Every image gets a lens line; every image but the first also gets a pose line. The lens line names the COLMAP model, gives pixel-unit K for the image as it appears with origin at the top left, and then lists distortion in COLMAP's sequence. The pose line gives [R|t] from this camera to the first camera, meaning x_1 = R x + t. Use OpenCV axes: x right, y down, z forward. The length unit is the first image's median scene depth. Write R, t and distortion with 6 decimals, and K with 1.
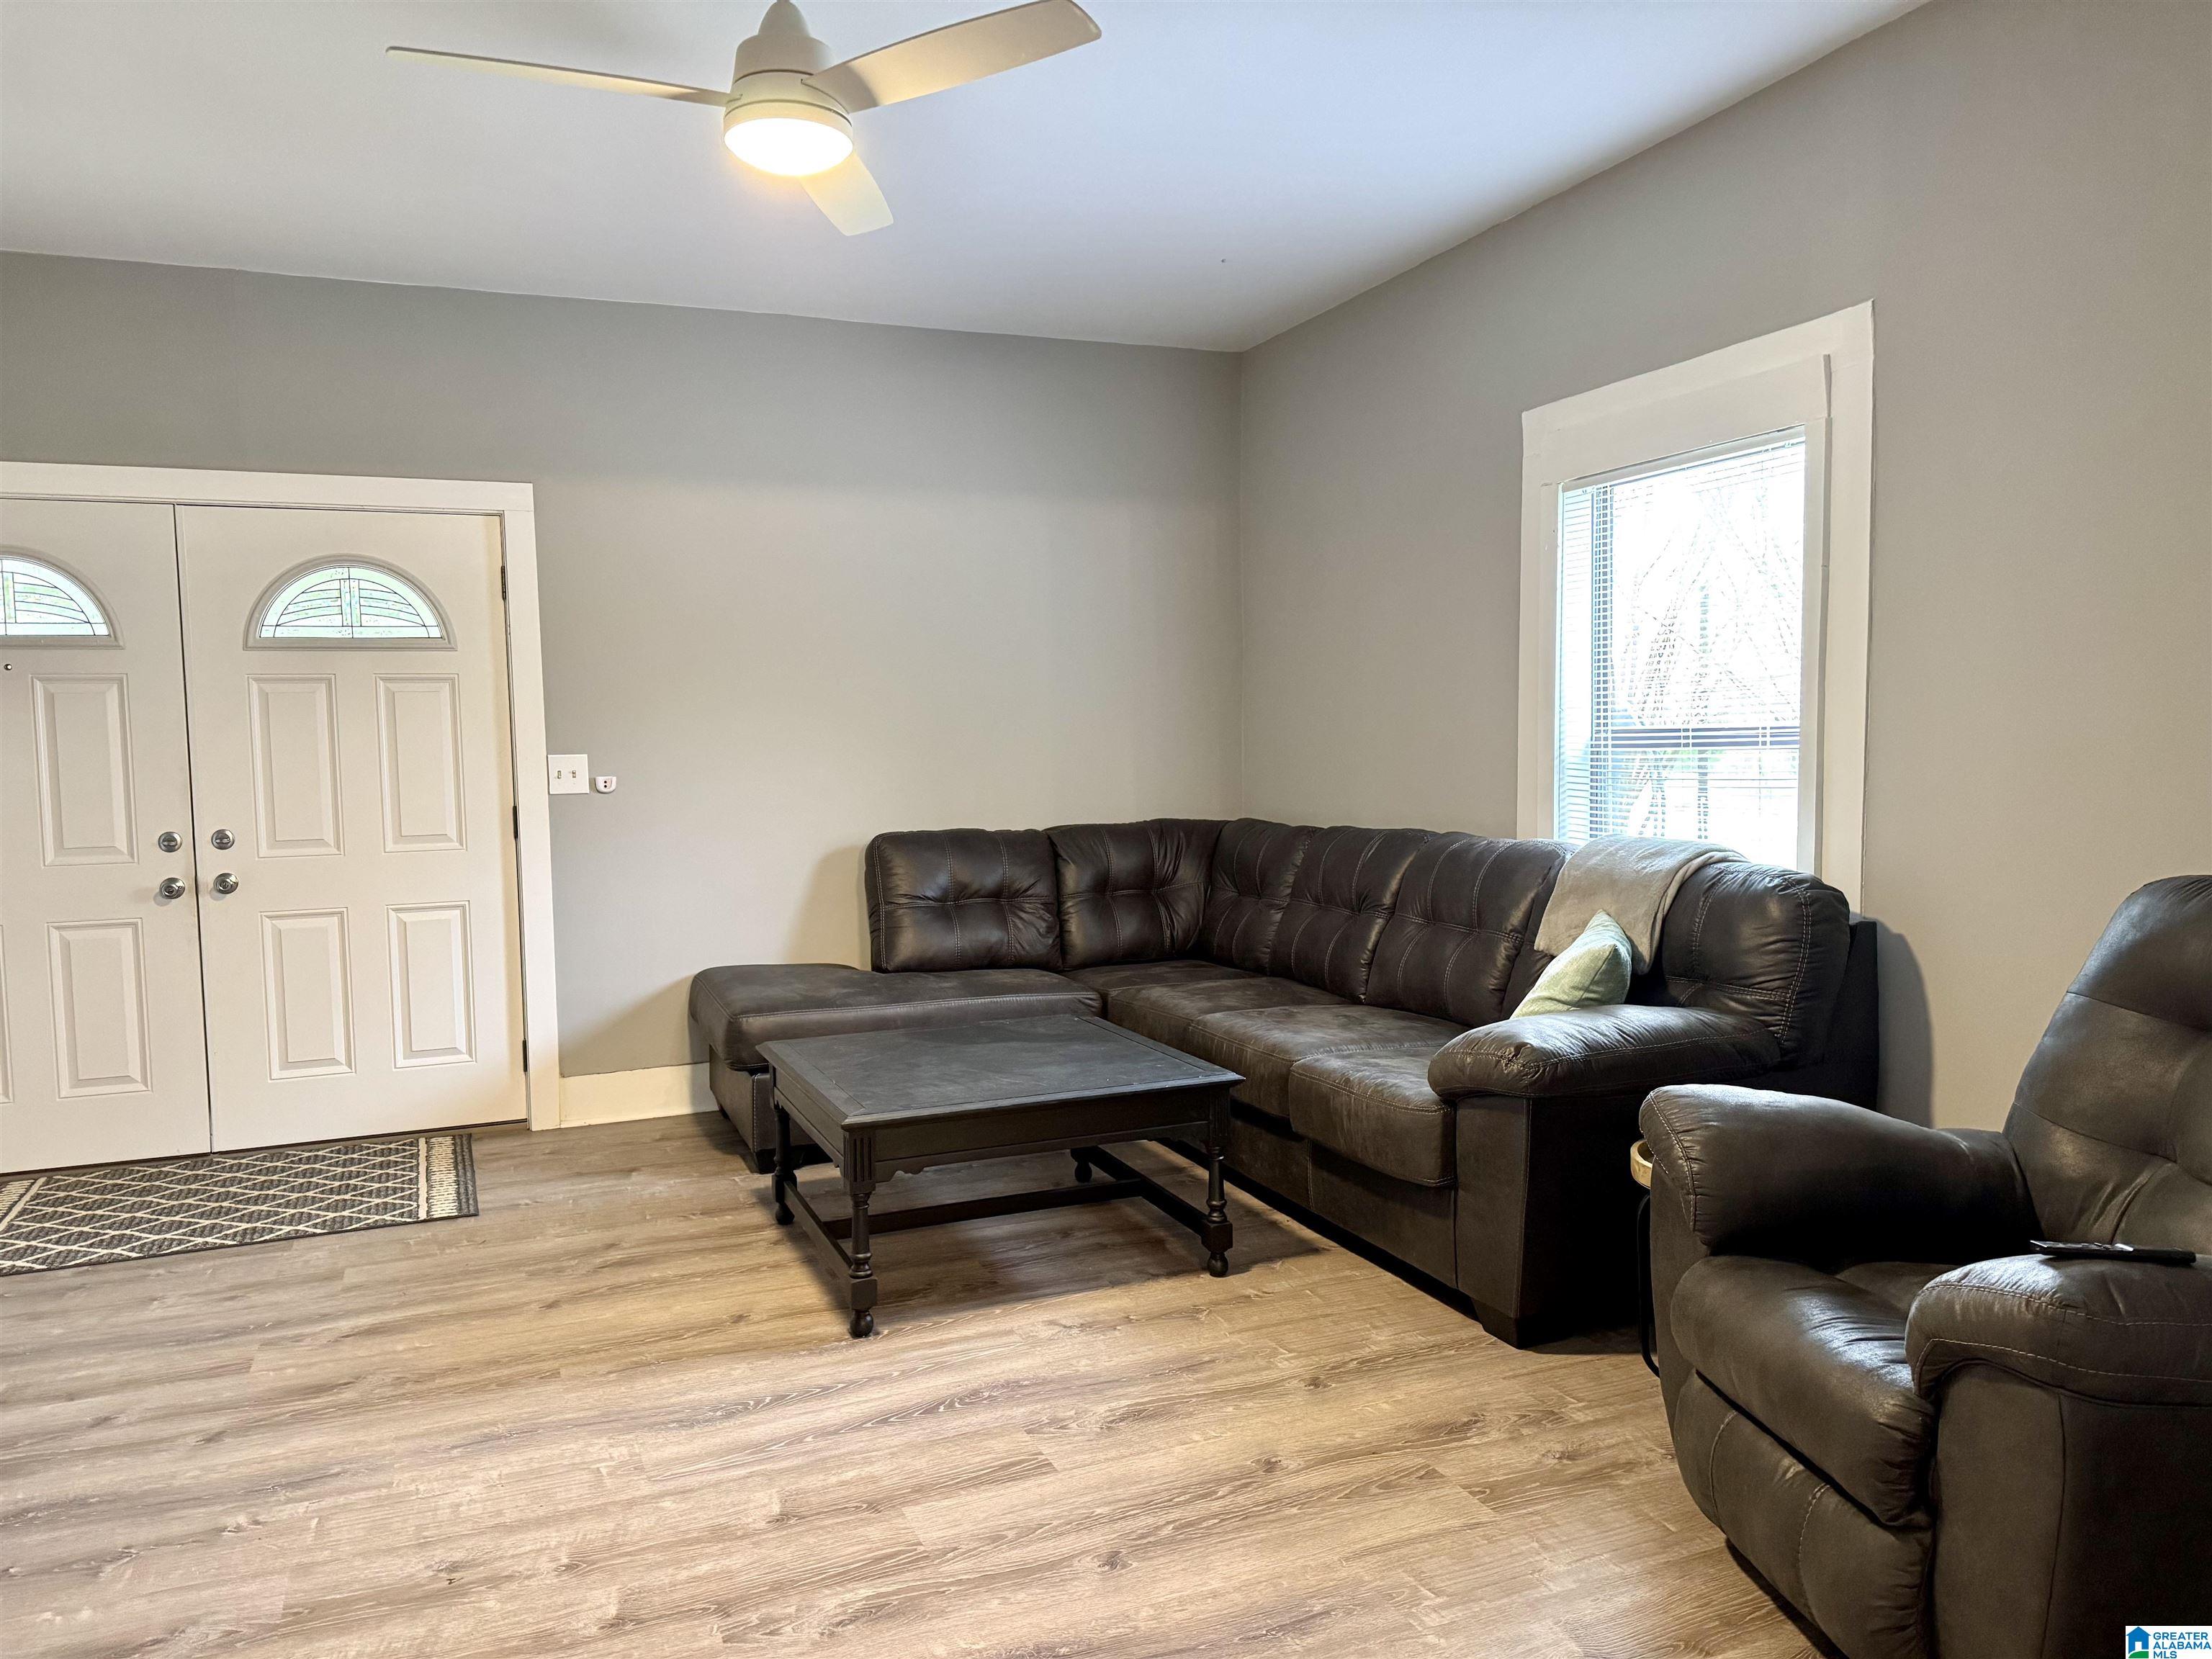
lens RADIAL K [[1550.2, 0, 1063.8], [0, 1550.2, 813.7], [0, 0, 1]] dist [0.098377, -0.097589]
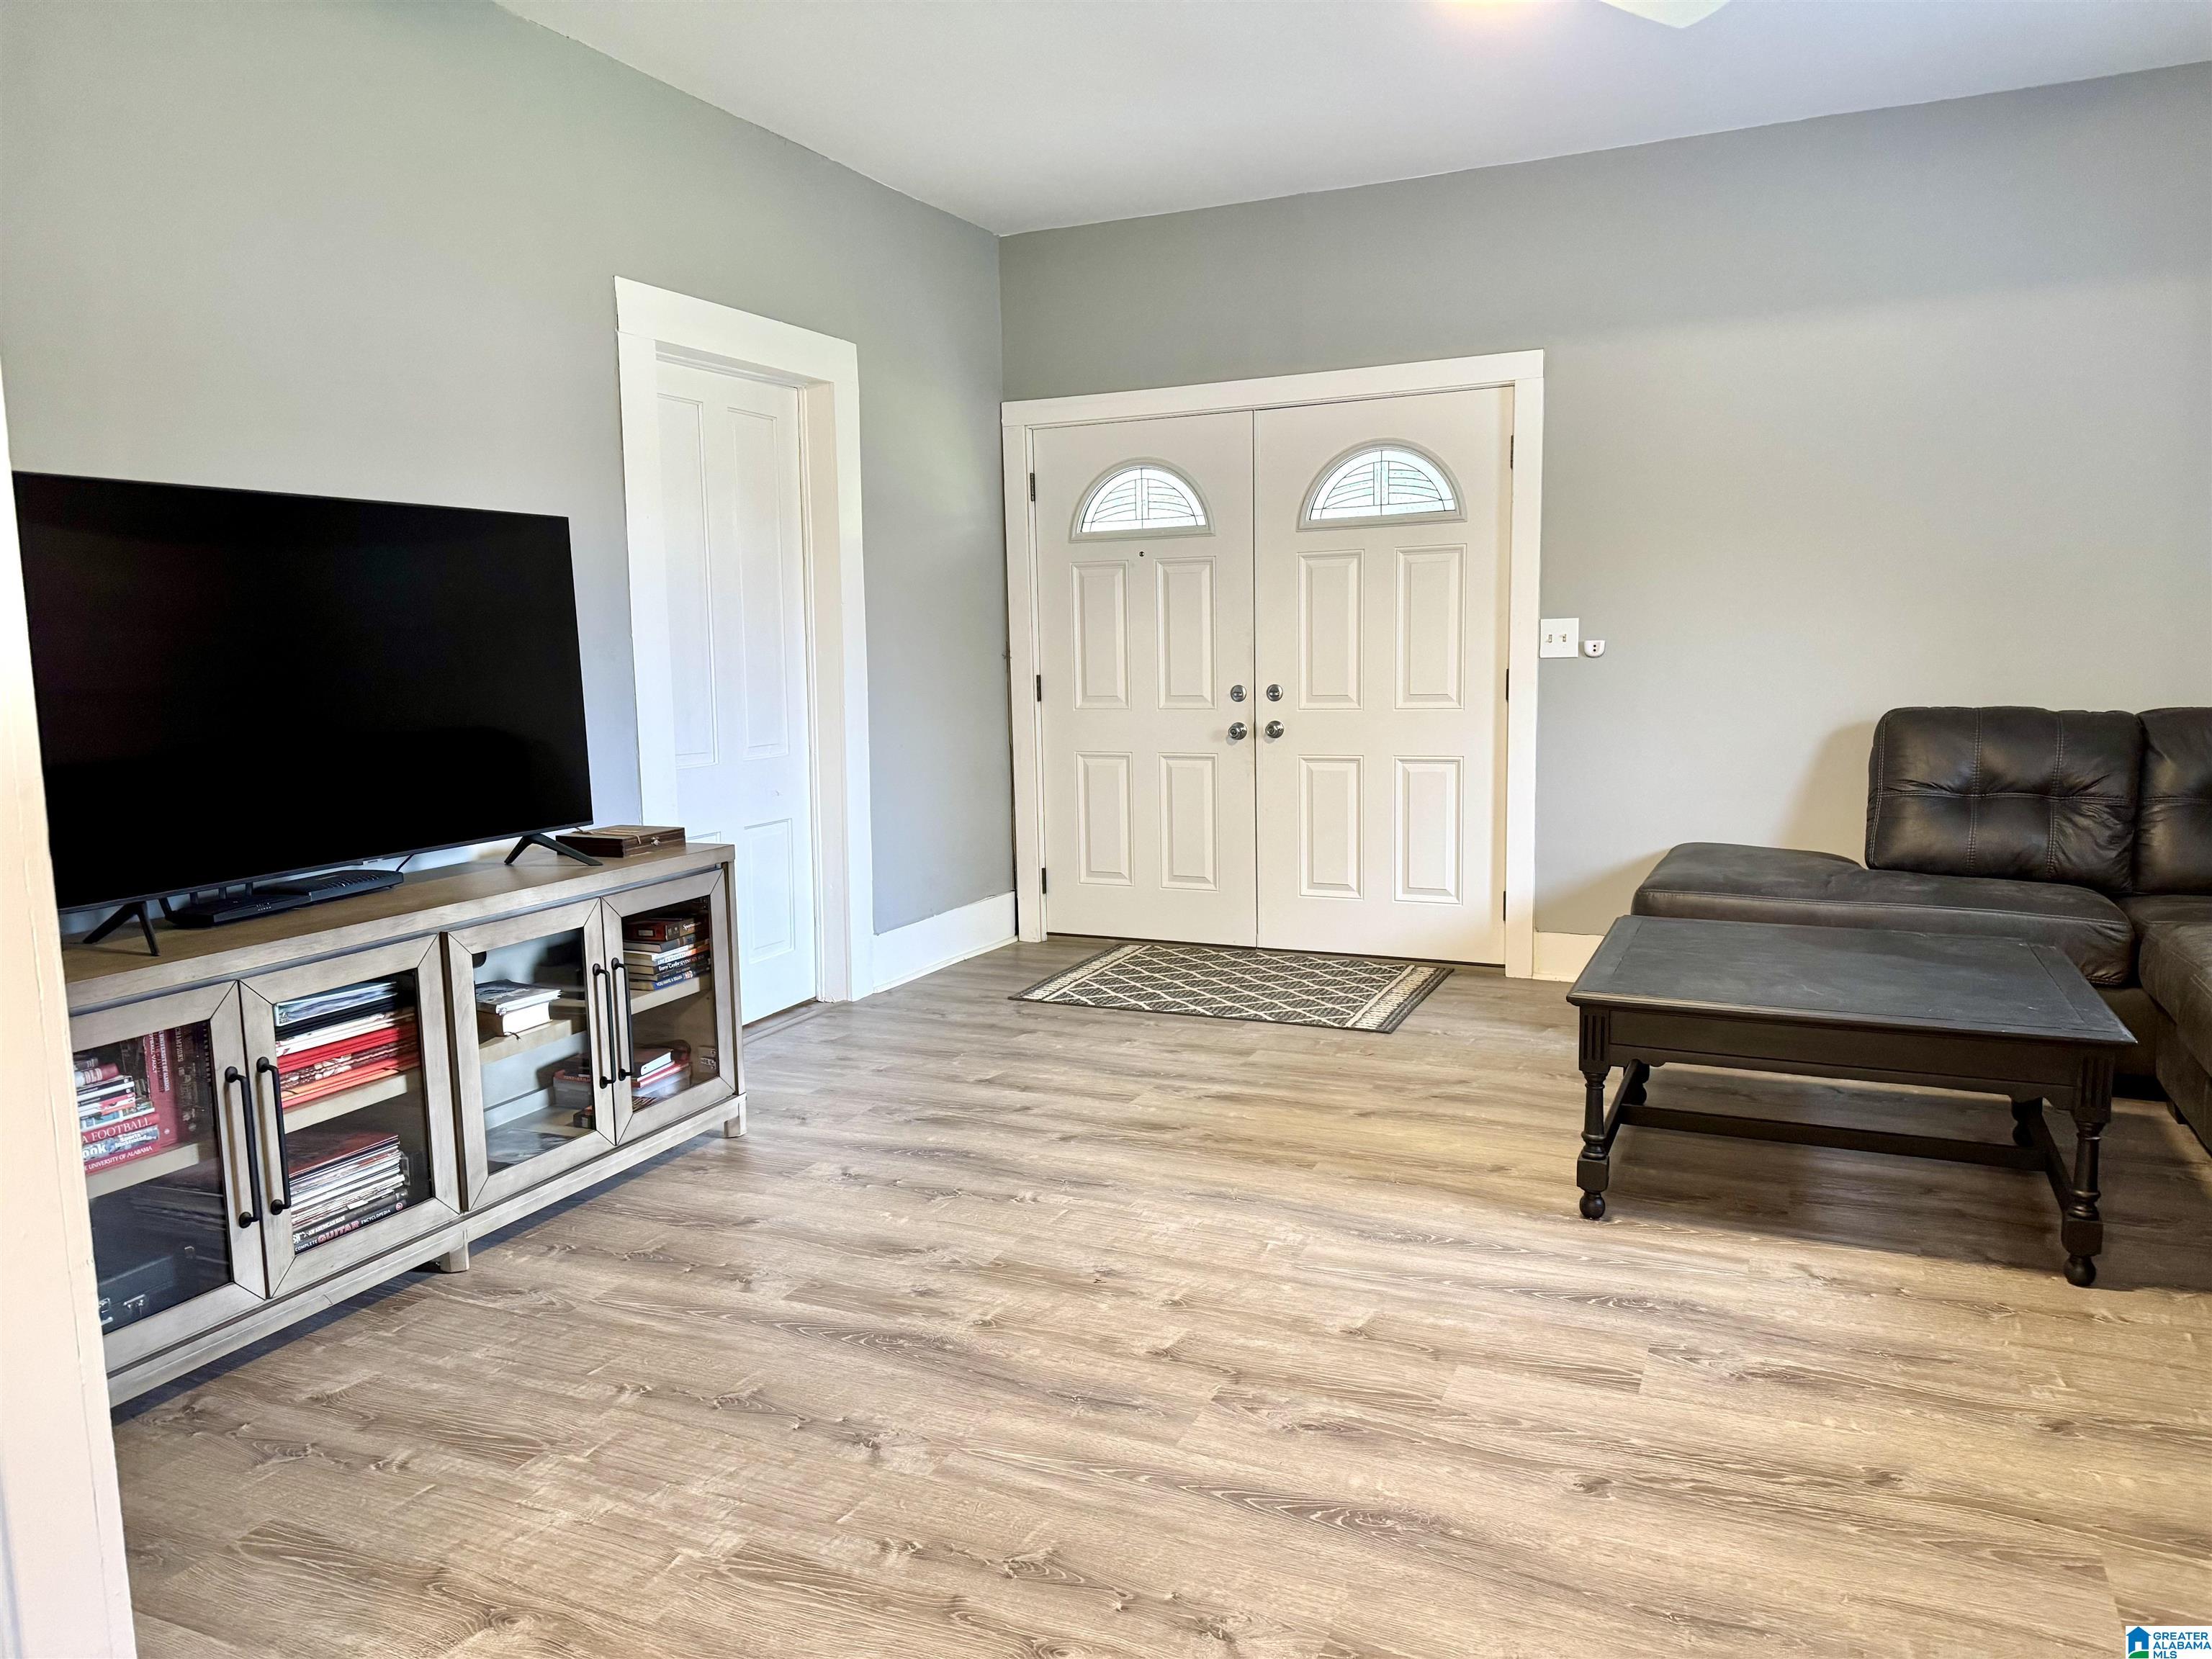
lens RADIAL K [[1526.9, 0, 1106.0], [0, 1526.9, 829.5], [0, 0, 1]] dist [0.105817, -0.097780]
pose [[0.697965, 0.094617, -0.709854, 0.309675], [-0.030260, 0.994245, 0.102771, 0.005961], [0.715492, -0.050251, 0.696811, 0.128273]]
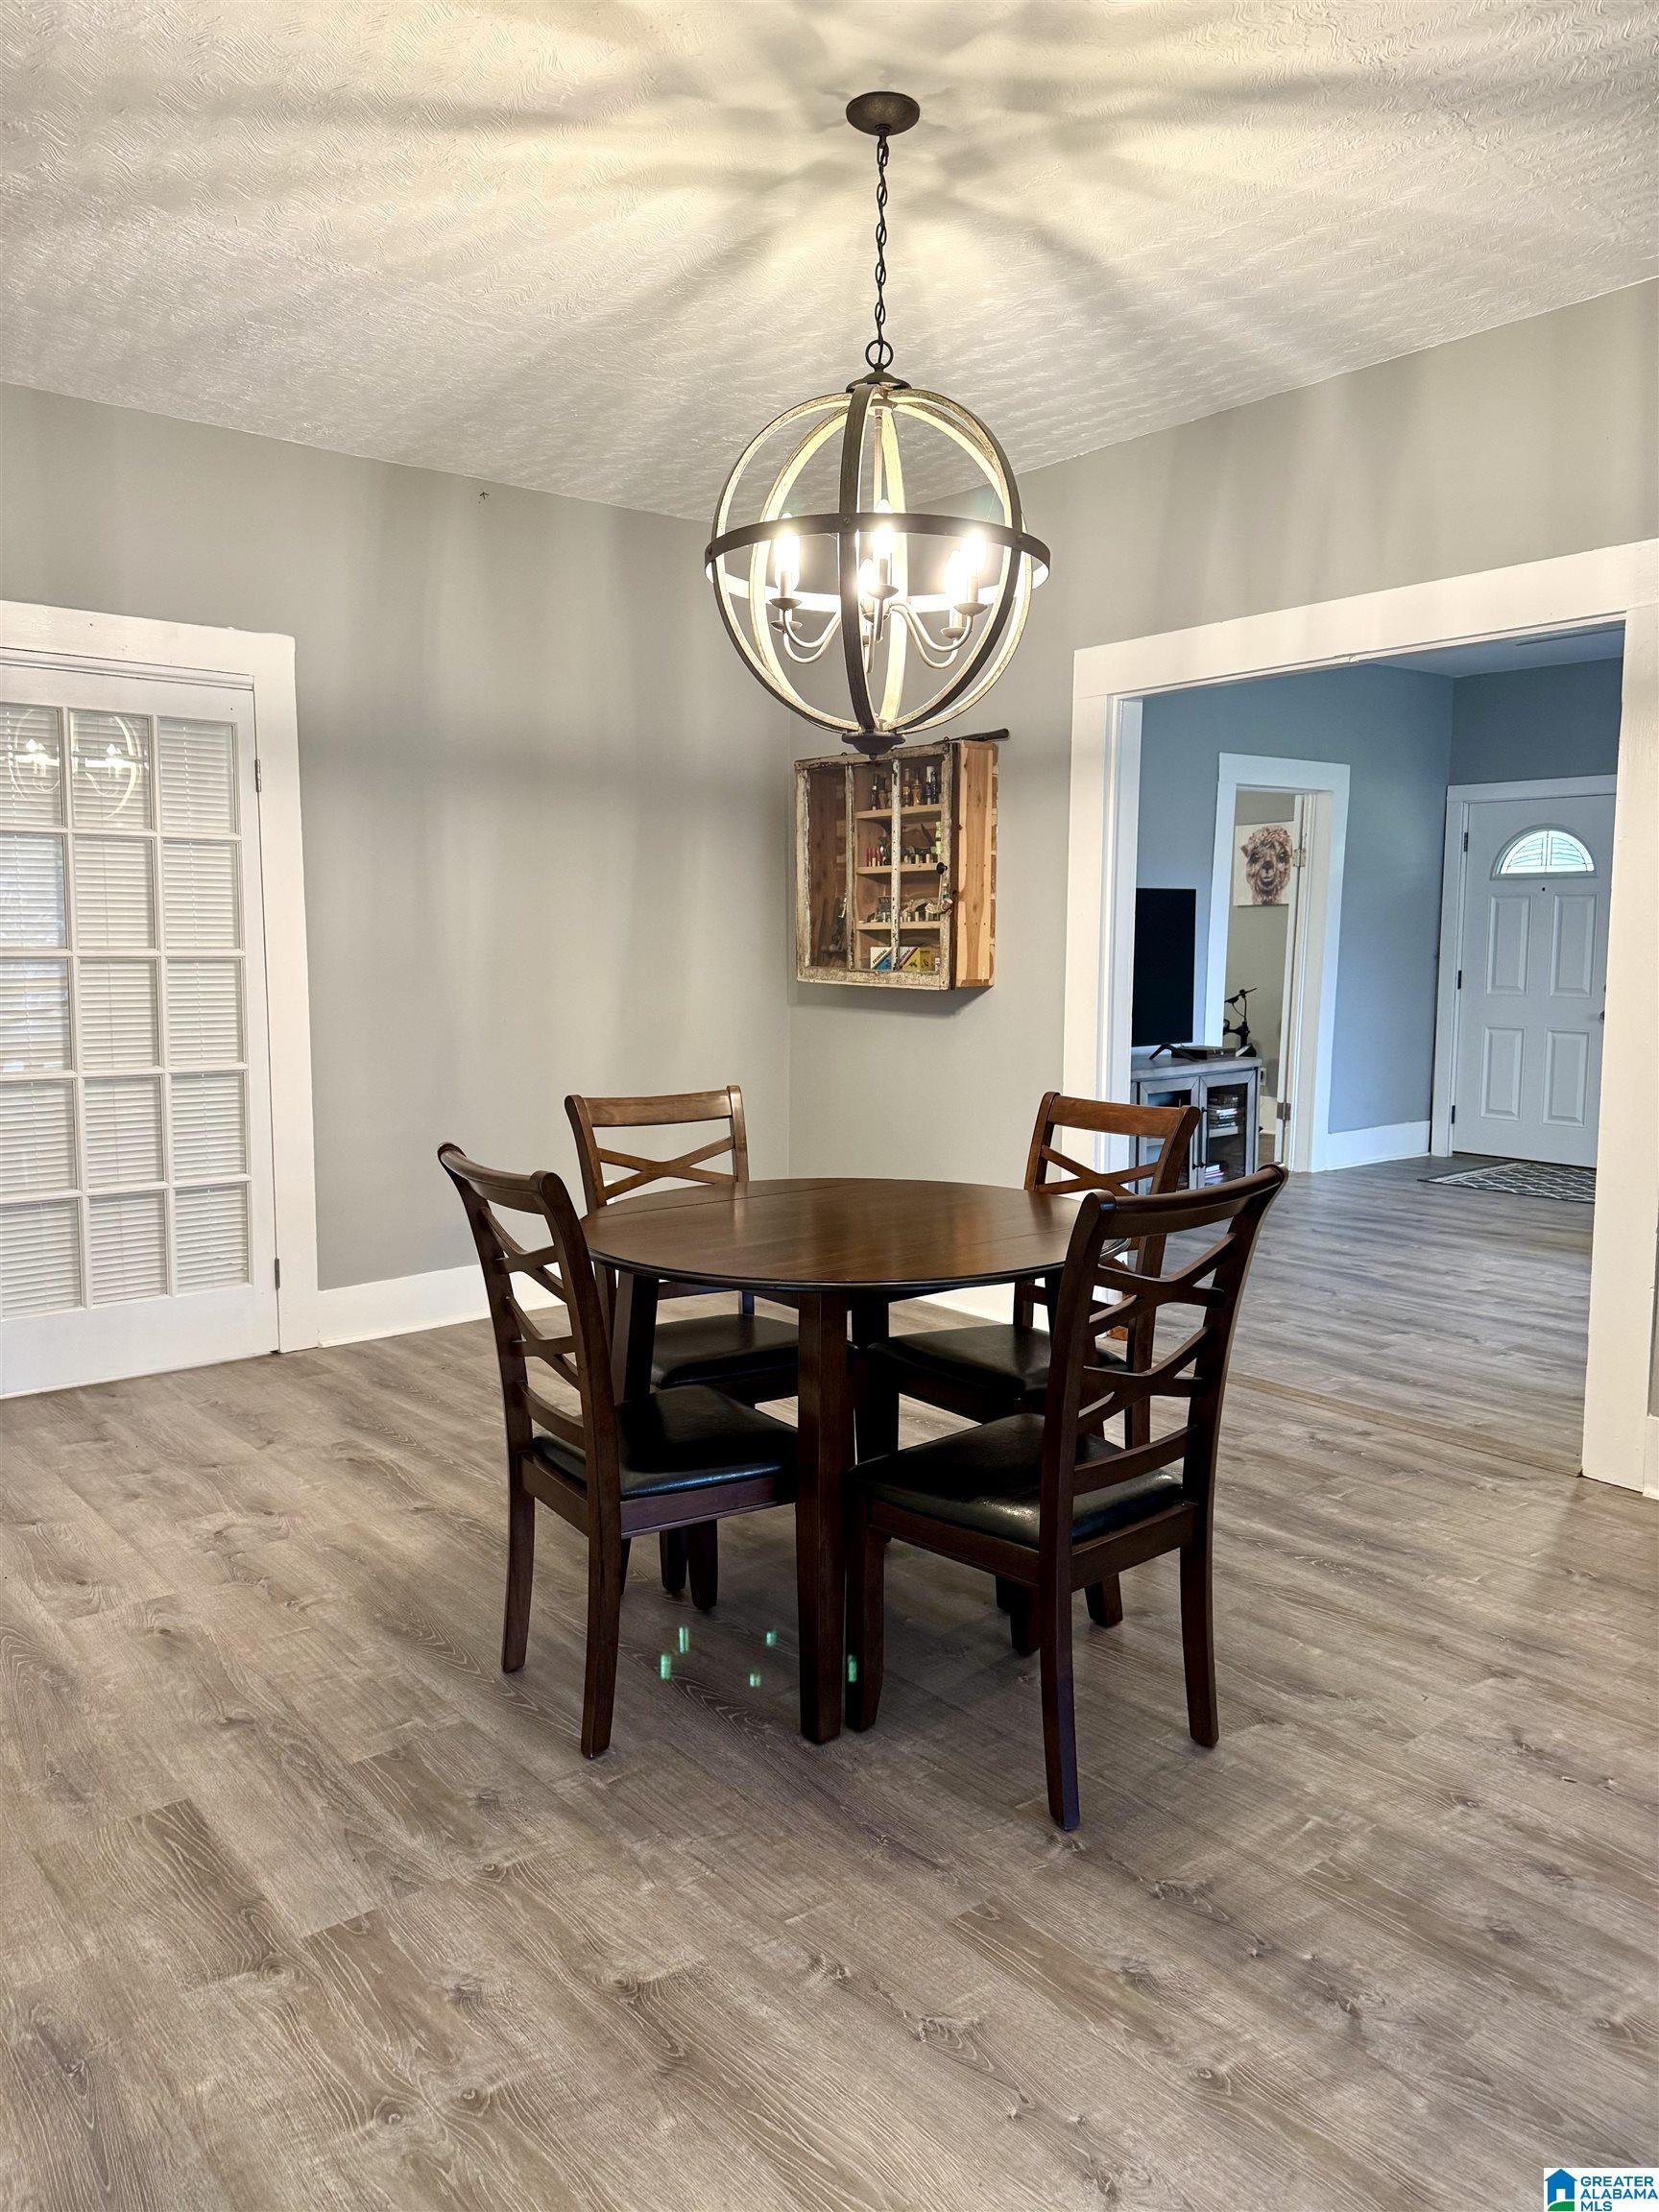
lens RADIAL K [[1526.9, 0, 821.9], [0, 1526.9, 1120.0], [0, 0, 1]] dist [0.105817, -0.097780]
pose [[0.311597, 0.135602, -0.940489, 1.118419], [-0.052927, 0.990705, 0.125306, -0.008476], [0.948739, 0.010733, 0.315877, -0.510552]]
